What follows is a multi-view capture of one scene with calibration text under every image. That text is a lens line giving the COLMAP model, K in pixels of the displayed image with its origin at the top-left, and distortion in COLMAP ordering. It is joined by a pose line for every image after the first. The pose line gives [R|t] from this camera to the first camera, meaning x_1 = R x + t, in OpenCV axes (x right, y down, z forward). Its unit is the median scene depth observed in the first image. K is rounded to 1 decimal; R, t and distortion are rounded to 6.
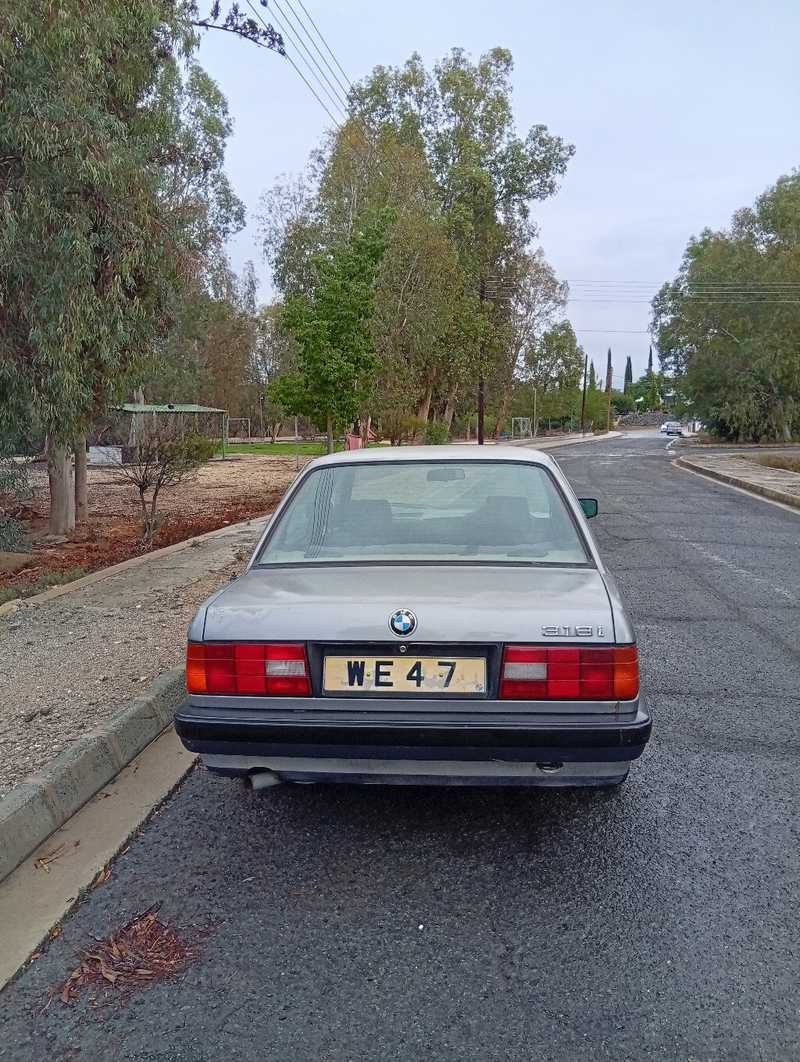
lens RADIAL K [[878.4, 0, 403.6], [0, 878.4, 536.0], [0, 0, 1]] dist [0.075743, -0.189148]
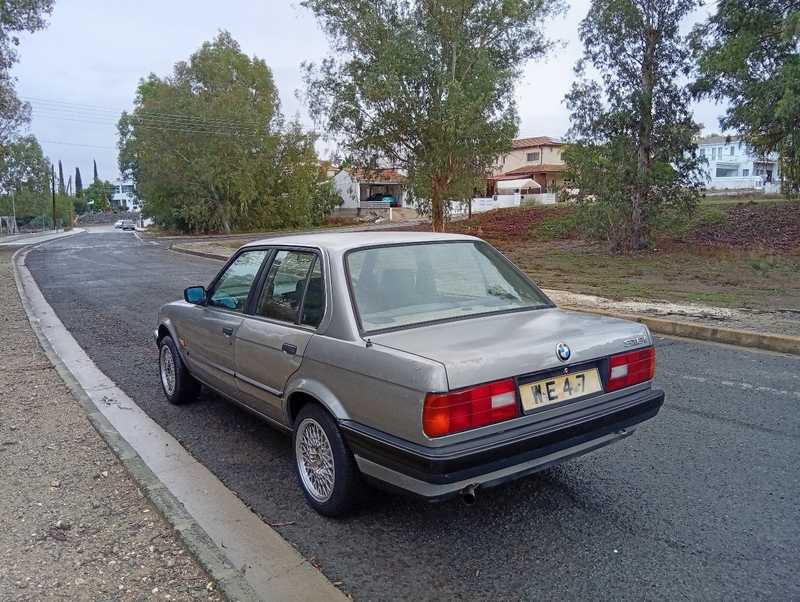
lens RADIAL K [[655.7, 0, 403.6], [0, 655.7, 298.7], [0, 0, 1]] dist [0.086892, -0.150439]
pose [[0.760258, -0.086688, 0.643812, -0.128800], [0.093048, 0.995369, 0.024147, -0.005439], [-0.642923, 0.041548, 0.764803, 0.051278]]
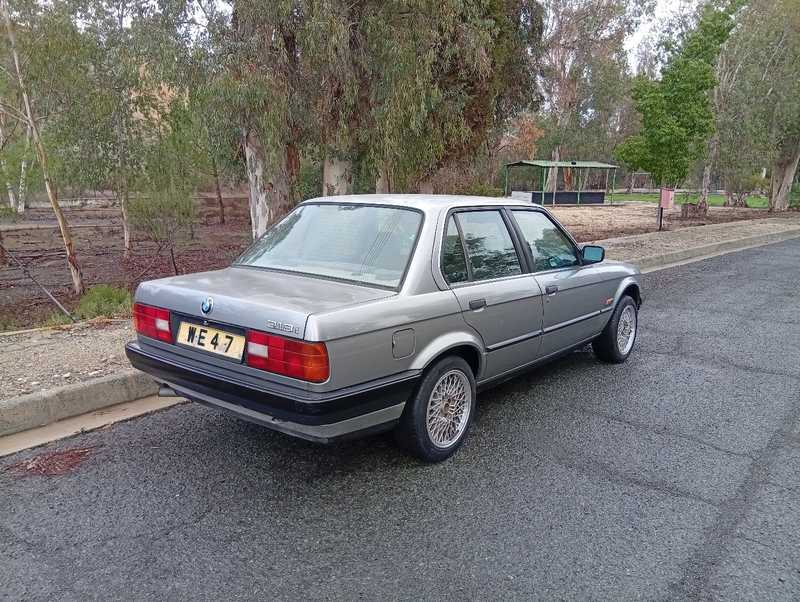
lens RADIAL K [[661.7, 0, 400.0], [0, 661.7, 301.0], [0, 0, 1]] dist [0.075743, -0.189148]
pose [[0.835582, 0.127265, -0.534422, 0.131495], [-0.095554, 0.991638, 0.086743, -0.006163], [0.540992, -0.021415, 0.840755, 0.031172]]
